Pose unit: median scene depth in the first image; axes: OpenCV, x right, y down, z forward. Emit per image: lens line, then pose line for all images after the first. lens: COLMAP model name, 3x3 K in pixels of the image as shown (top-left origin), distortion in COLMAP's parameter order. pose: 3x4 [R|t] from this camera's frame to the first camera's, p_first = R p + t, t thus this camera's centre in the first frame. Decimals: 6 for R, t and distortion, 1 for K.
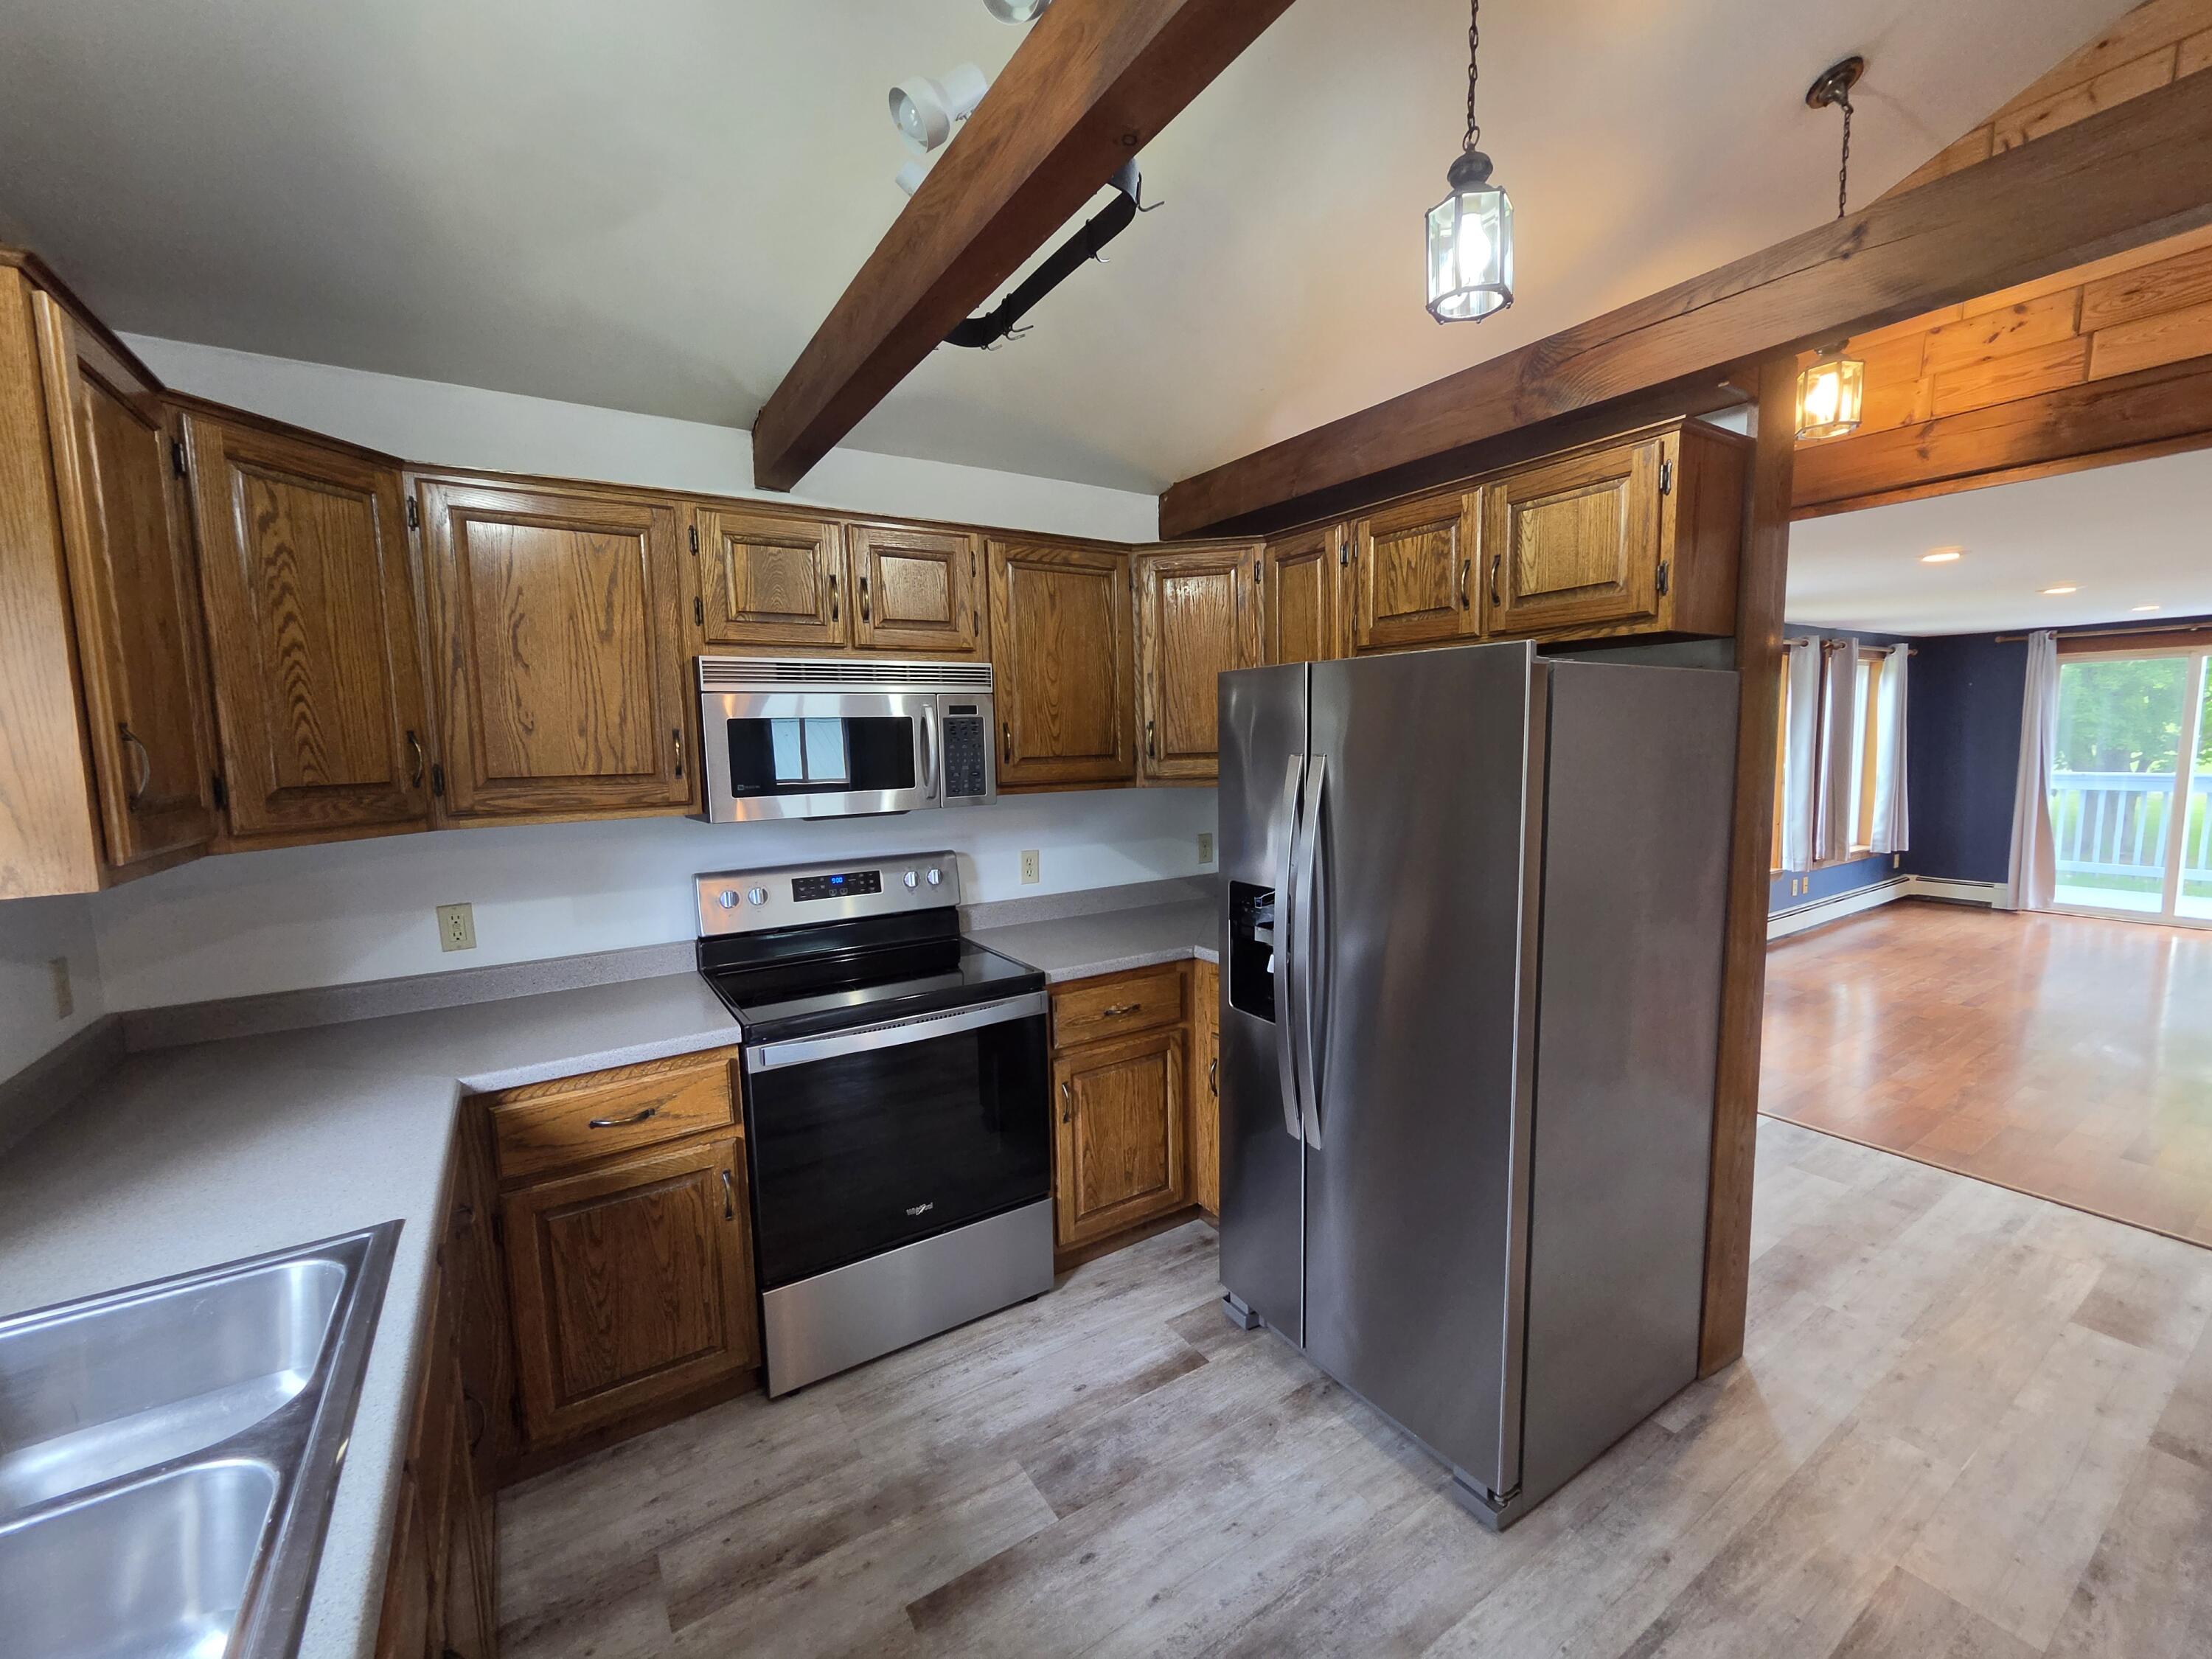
lens RADIAL K [[920.2, 0, 1118.9], [0, 920.2, 843.2], [0, 0, 1]] dist [-0.000624, -0.000615]
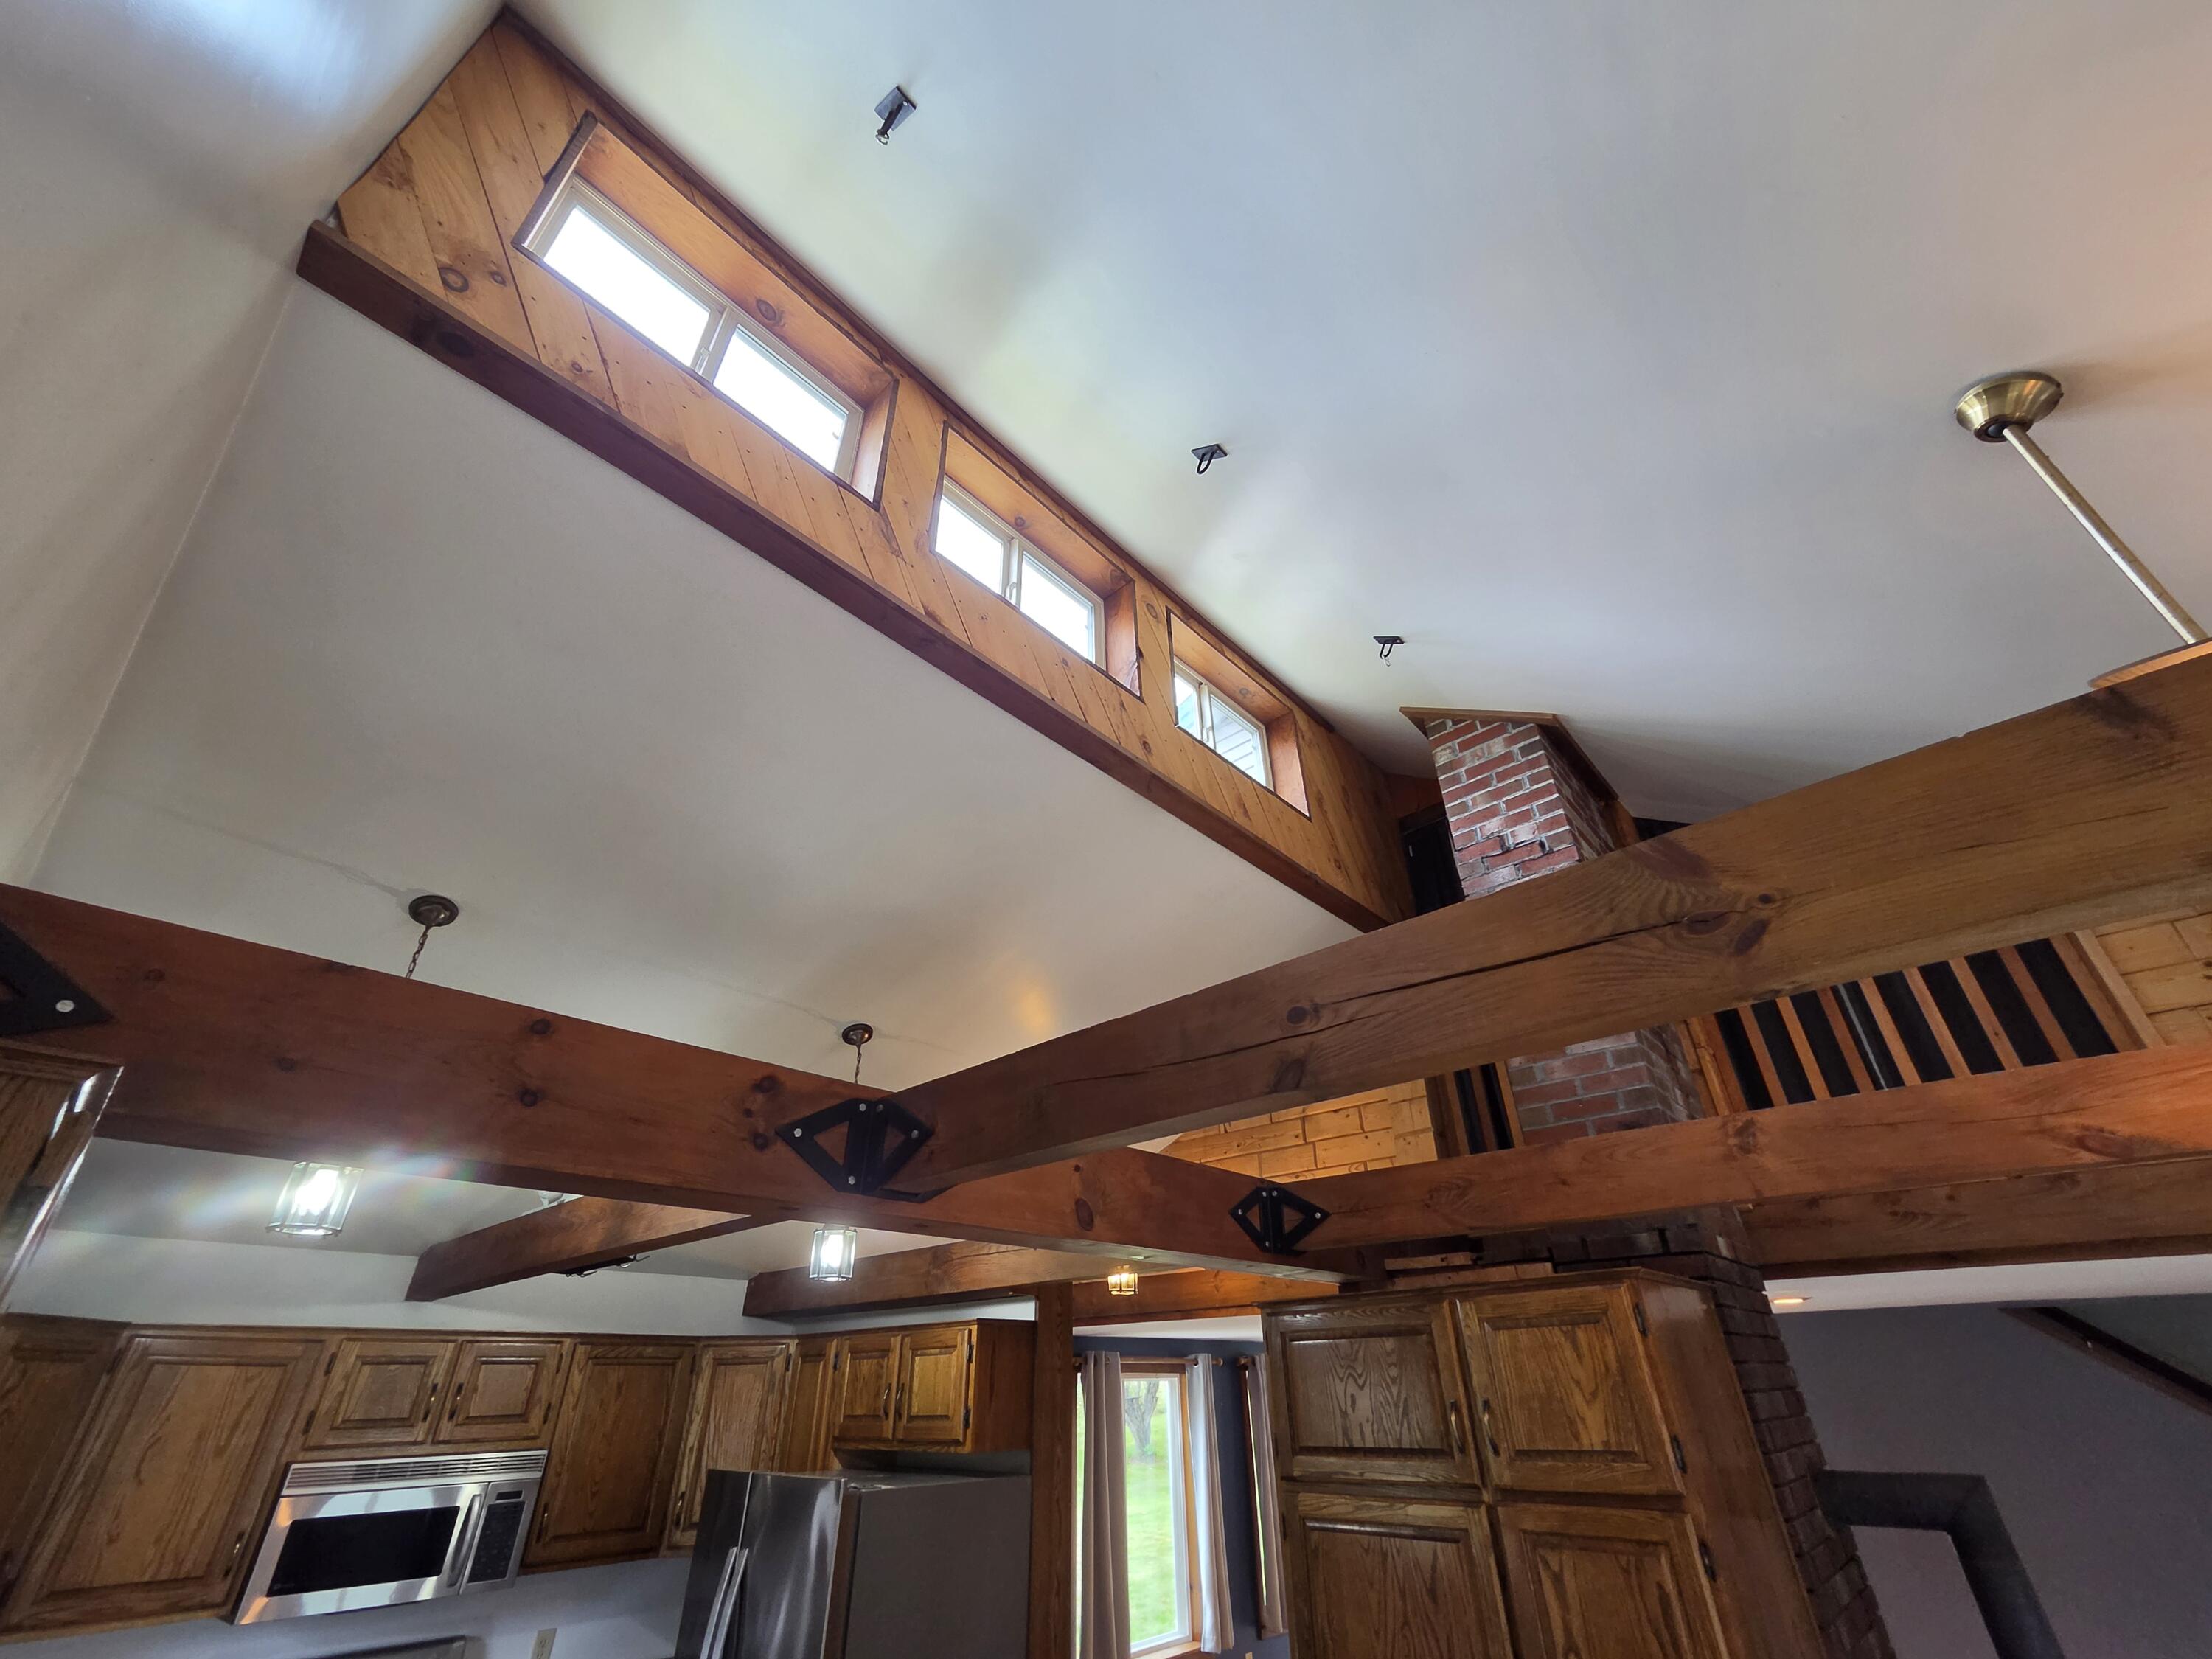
lens RADIAL K [[920.2, 0, 1118.9], [0, 920.2, 843.2], [0, 0, 1]] dist [-0.000624, -0.000615]
pose [[0.967762, 0.131655, 0.214719, 0.285941], [0.027265, 0.792737, -0.608954, -0.068226], [-0.250388, 0.595177, 0.763591, -0.815372]]
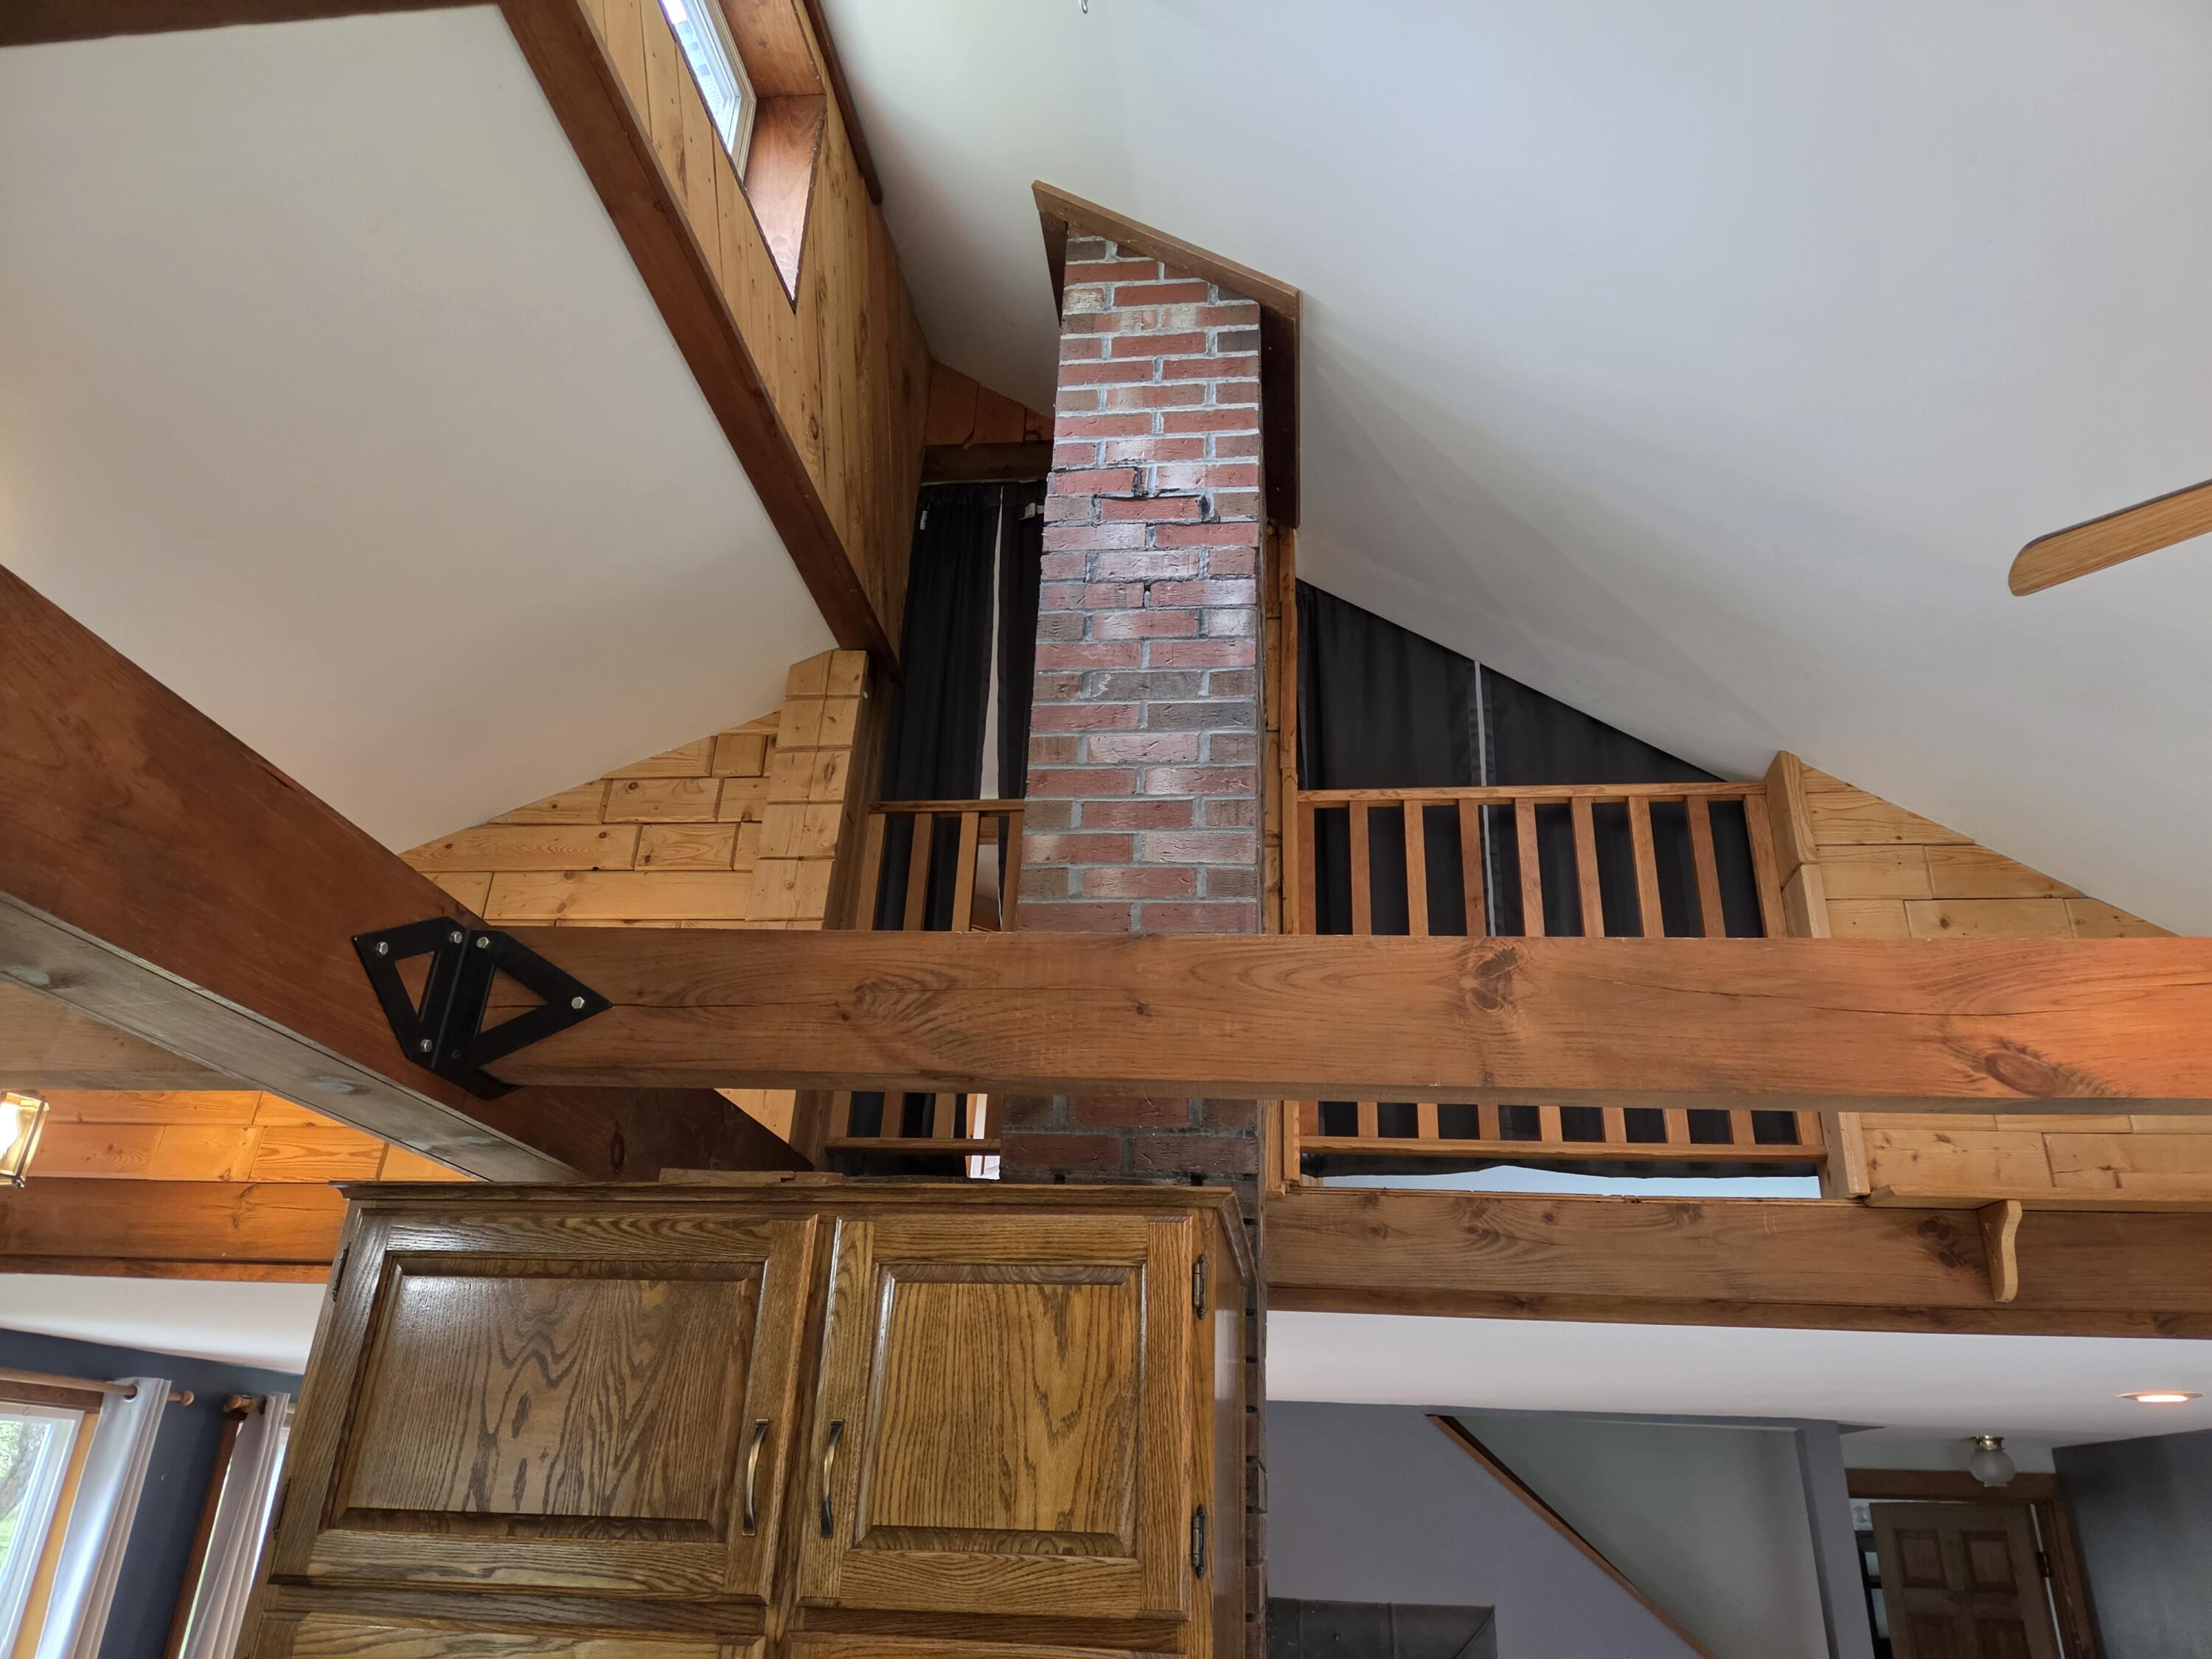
lens RADIAL K [[1443.4, 0, 1113.4], [0, 1443.4, 862.6], [0, 0, 1]] dist [0.050972, -0.055751]
pose [[0.631894, 0.363140, 0.684719, 0.470115], [0.040455, 0.866788, -0.497033, -0.064028], [-0.773999, 0.341772, 0.533027, -0.354133]]
